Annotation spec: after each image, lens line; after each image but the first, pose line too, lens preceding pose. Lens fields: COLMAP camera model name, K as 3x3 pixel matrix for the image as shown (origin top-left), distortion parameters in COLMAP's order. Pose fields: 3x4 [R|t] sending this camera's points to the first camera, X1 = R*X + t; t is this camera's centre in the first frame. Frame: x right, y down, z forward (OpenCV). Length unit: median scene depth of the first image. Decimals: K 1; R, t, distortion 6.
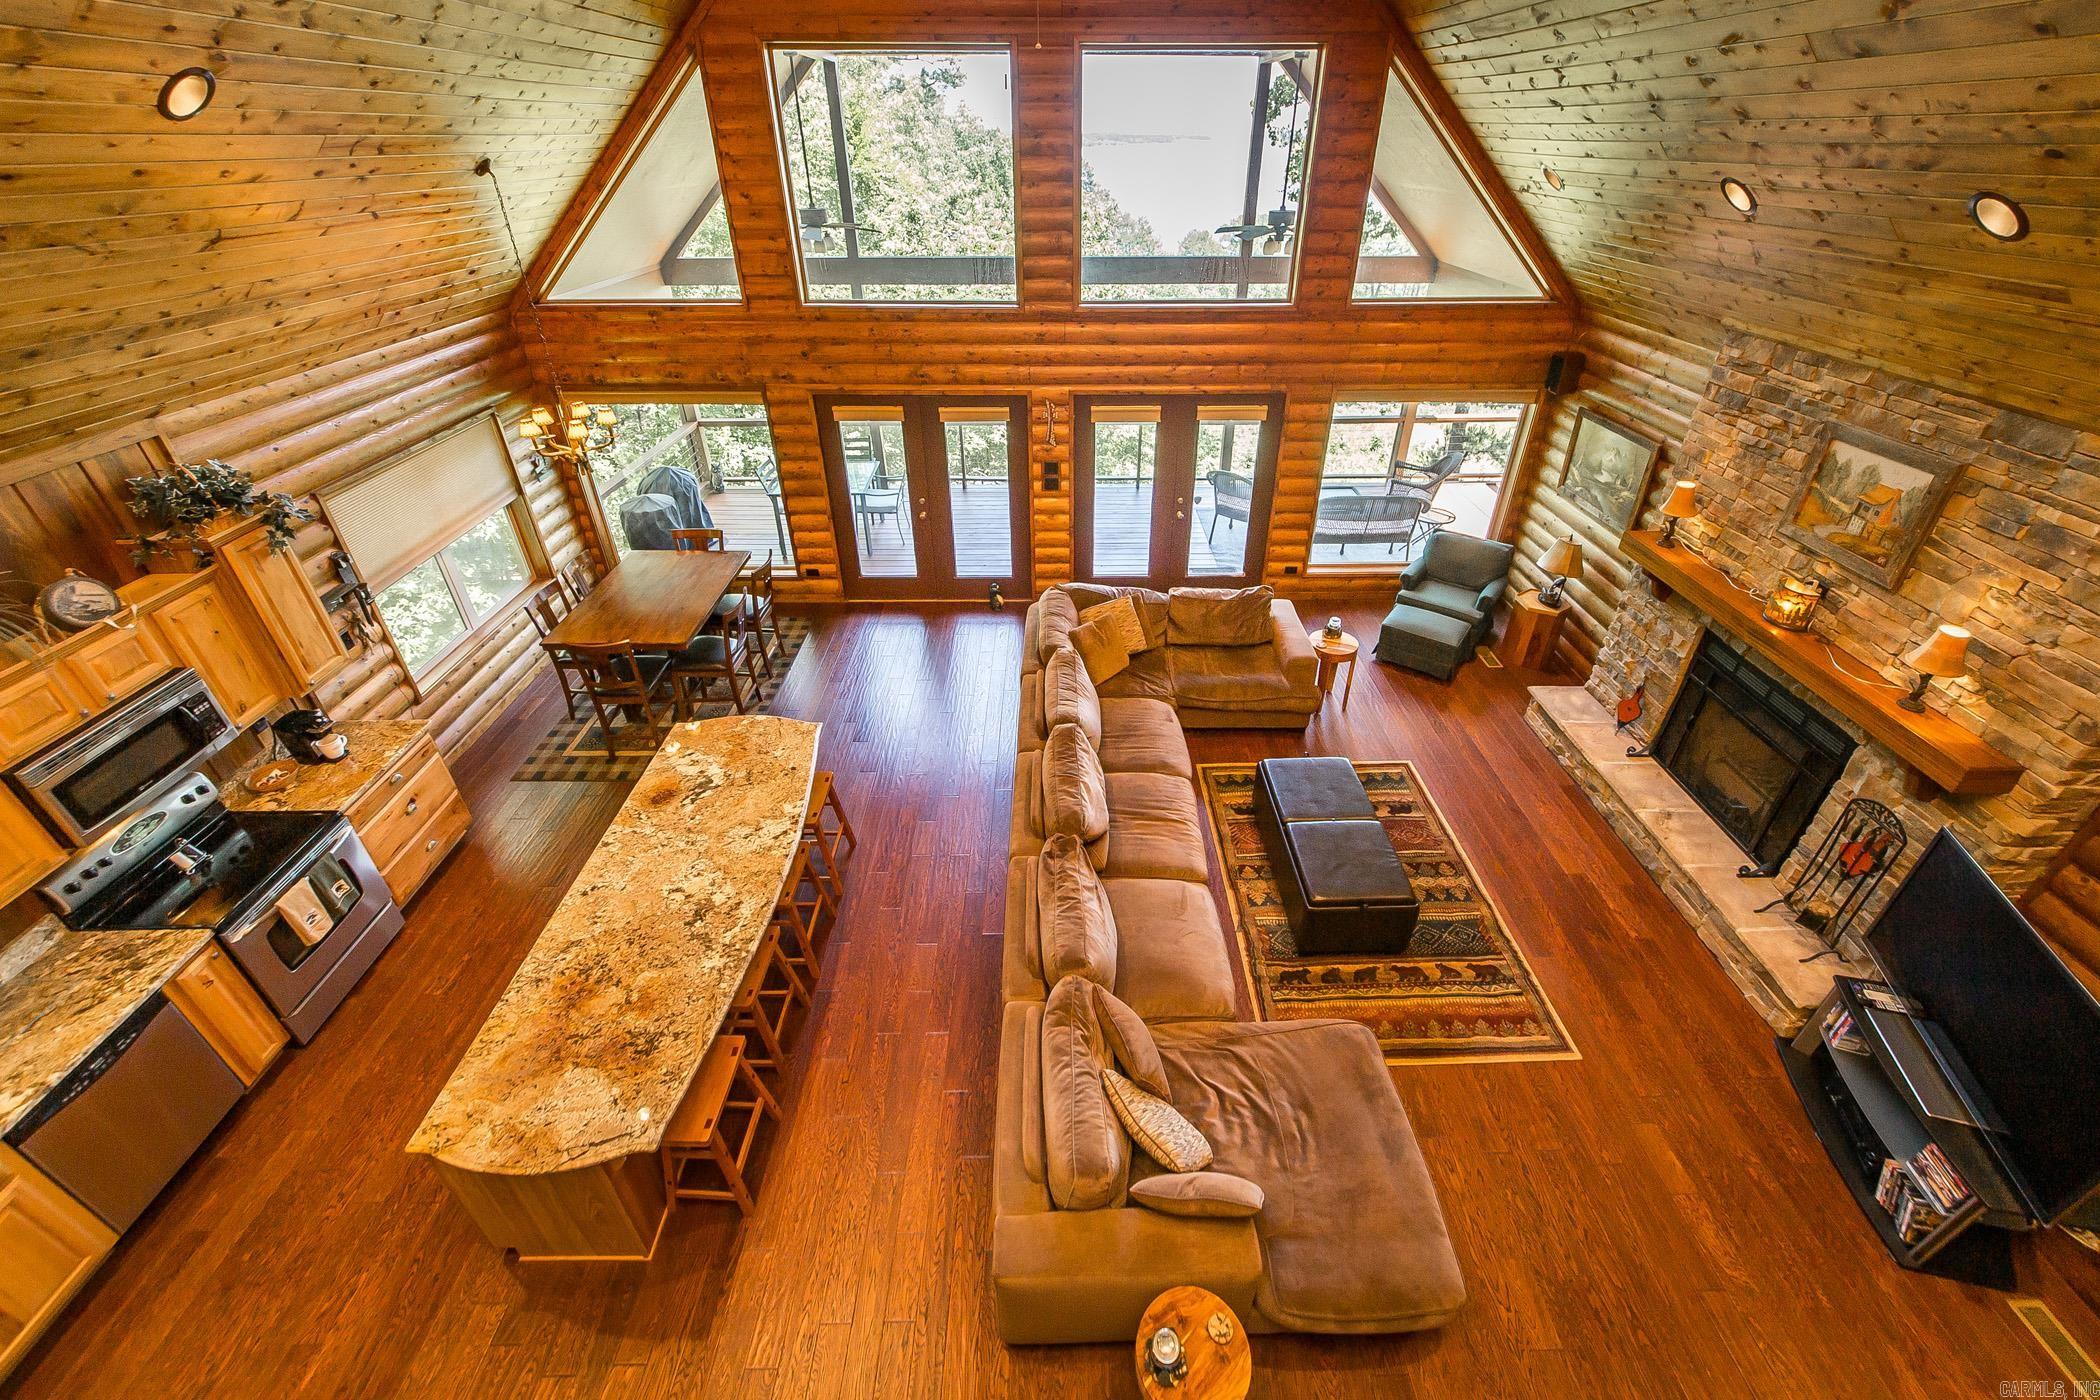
lens RADIAL K [[837.8, 0, 1063.8], [0, 837.8, 617.6], [0, 0, 1]] dist [-0.001481, 0.002435]
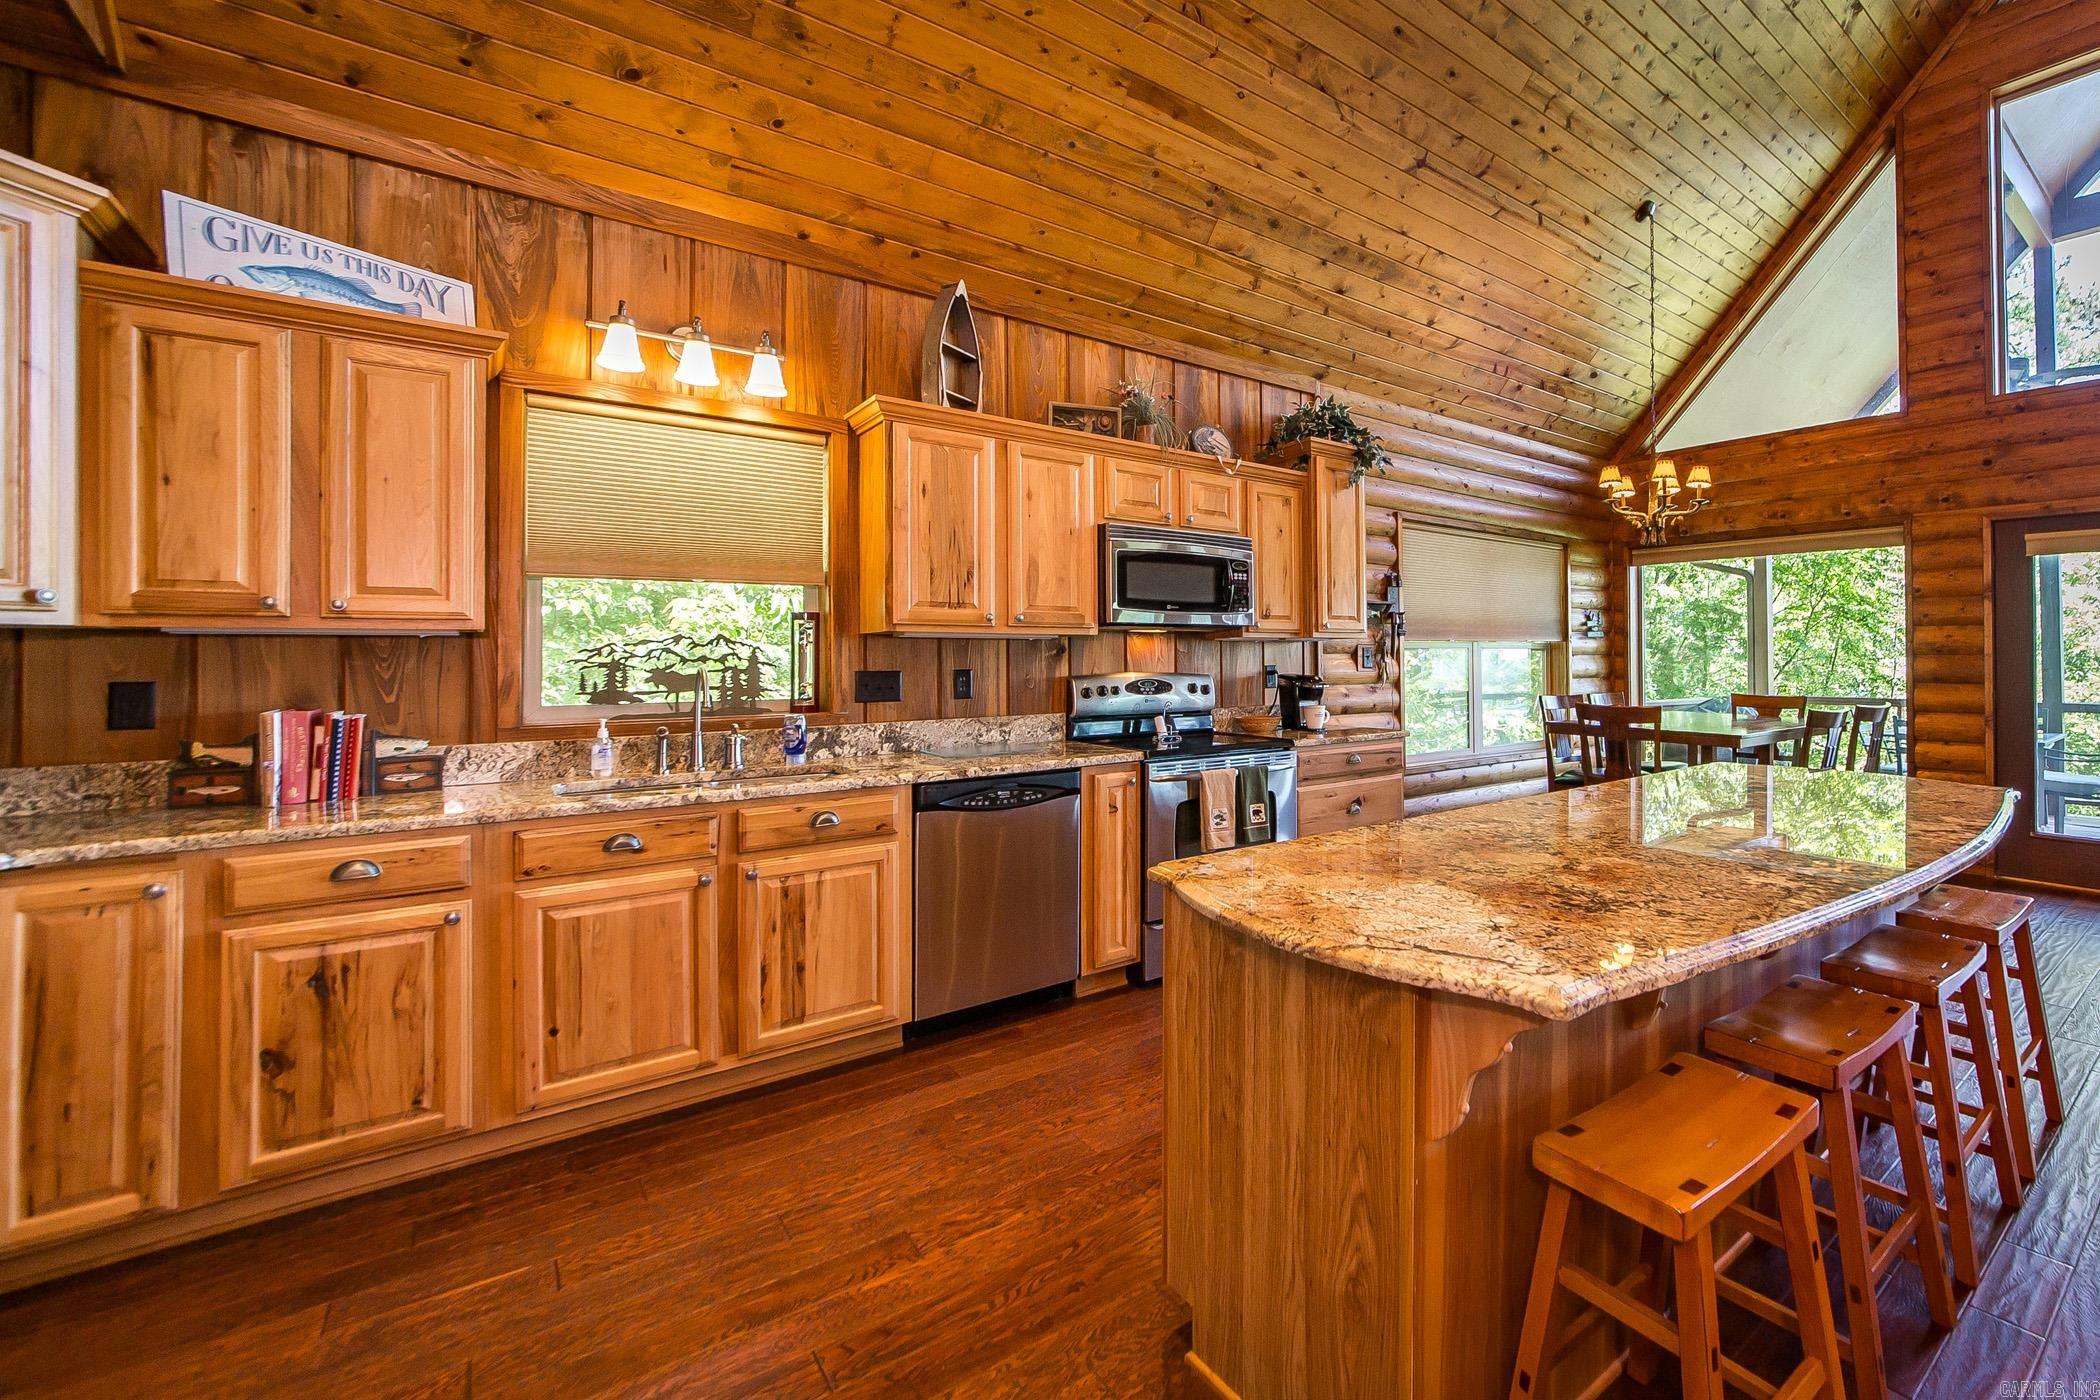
lens RADIAL K [[909.7, 0, 1278.6], [0, 909.7, 646.3], [0, 0, 1]] dist [-0.002805, -0.001065]
pose [[0.649446, -0.006429, -0.760381, -0.163969], [-0.384612, 0.859845, -0.335769, 0.385523], [0.655968, 0.510515, 0.555950, 0.377055]]
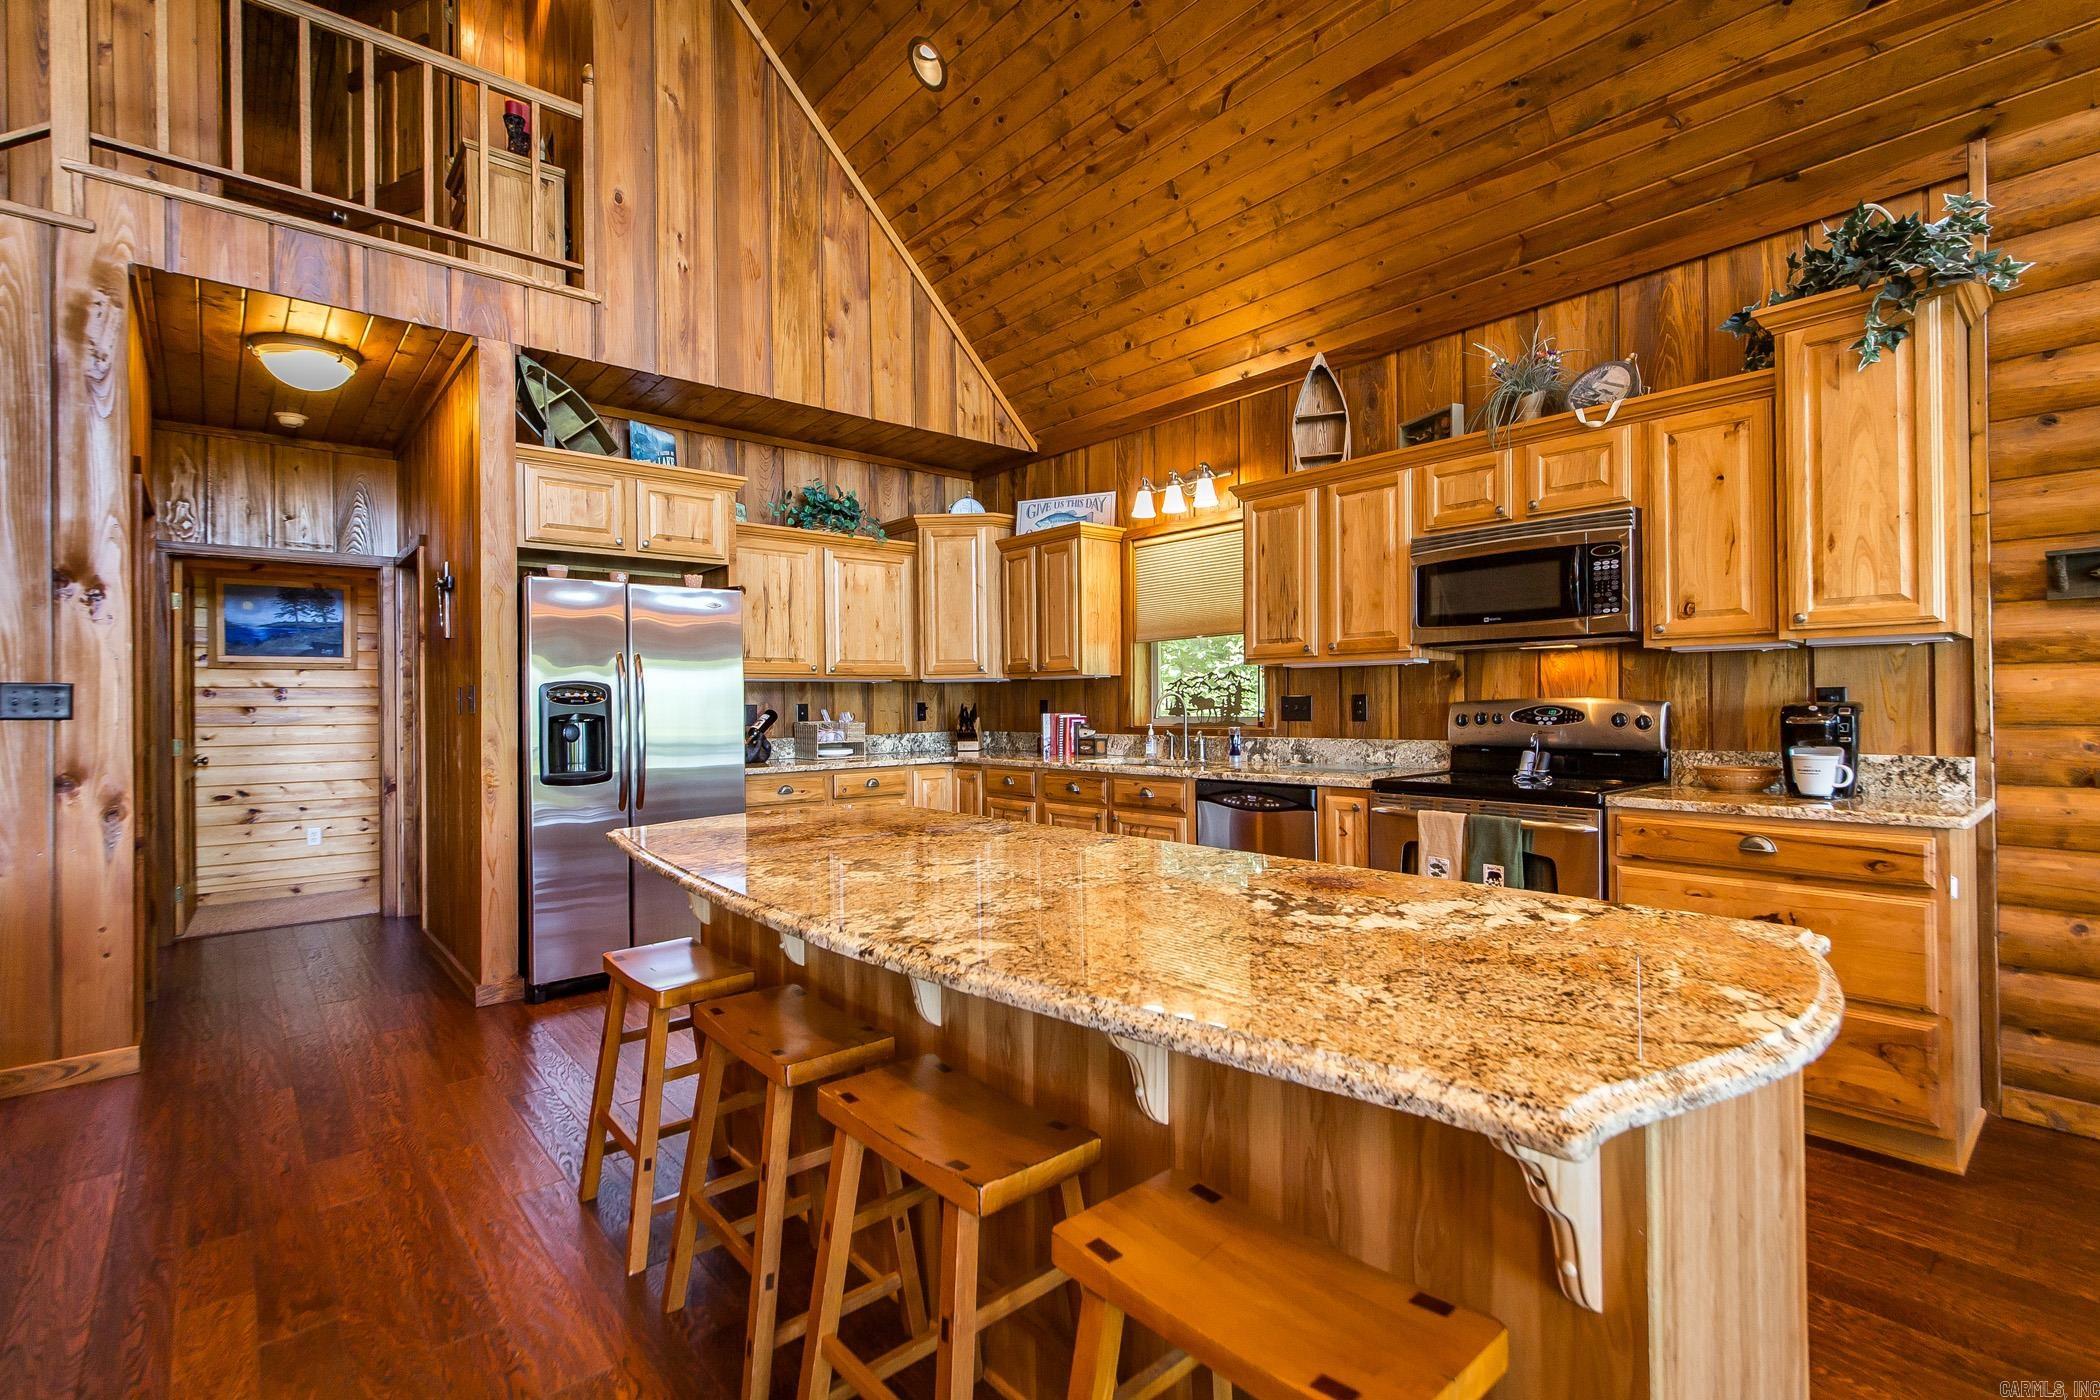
lens RADIAL K [[958.9, 0, 1041.3], [0, 958.9, 699.7], [0, 0, 1]] dist [0.000494, 0.001475]
pose [[-0.759591, 0.012194, -0.650287, -0.121455], [-0.316882, 0.866193, 0.386389, 0.034785], [0.567986, 0.499561, -0.654088, 0.995731]]
